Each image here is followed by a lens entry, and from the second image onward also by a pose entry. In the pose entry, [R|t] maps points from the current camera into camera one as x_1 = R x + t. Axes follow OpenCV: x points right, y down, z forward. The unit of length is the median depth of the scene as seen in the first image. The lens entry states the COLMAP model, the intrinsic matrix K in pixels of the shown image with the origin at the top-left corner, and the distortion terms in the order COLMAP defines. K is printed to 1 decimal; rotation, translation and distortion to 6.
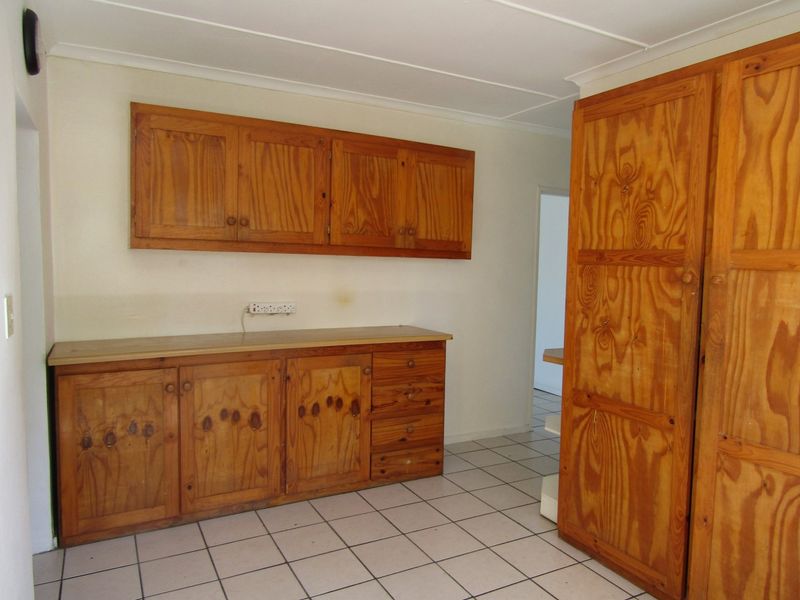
lens RADIAL K [[567.7, 0, 400.4], [0, 567.7, 300.6], [0, 0, 1]] dist [-0.010420, 0.000483]
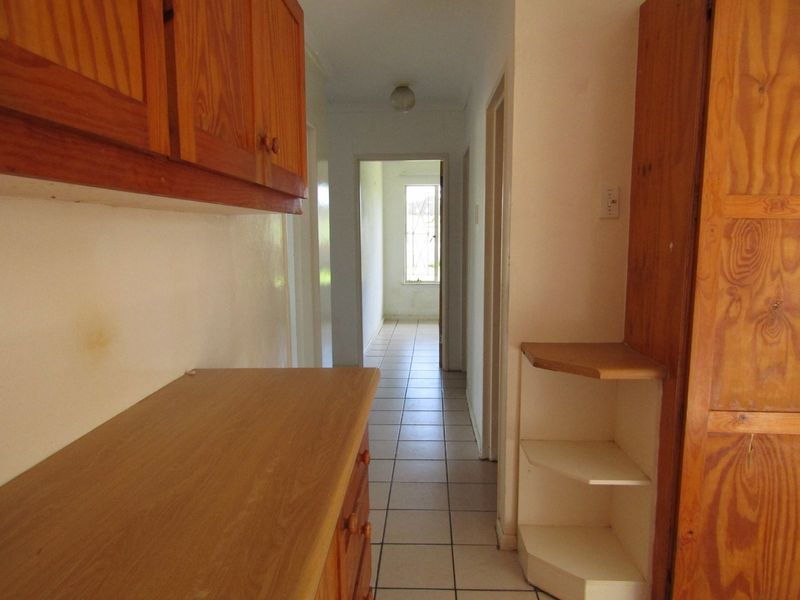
lens RADIAL K [[567.7, 0, 402.5], [0, 567.7, 304.2], [0, 0, 1]] dist [-0.010420, 0.000483]
pose [[0.503010, -0.134321, 0.853779, -0.421574], [0.071127, 0.990932, 0.113994, -0.068080], [-0.861349, 0.003386, 0.508003, 1.011590]]
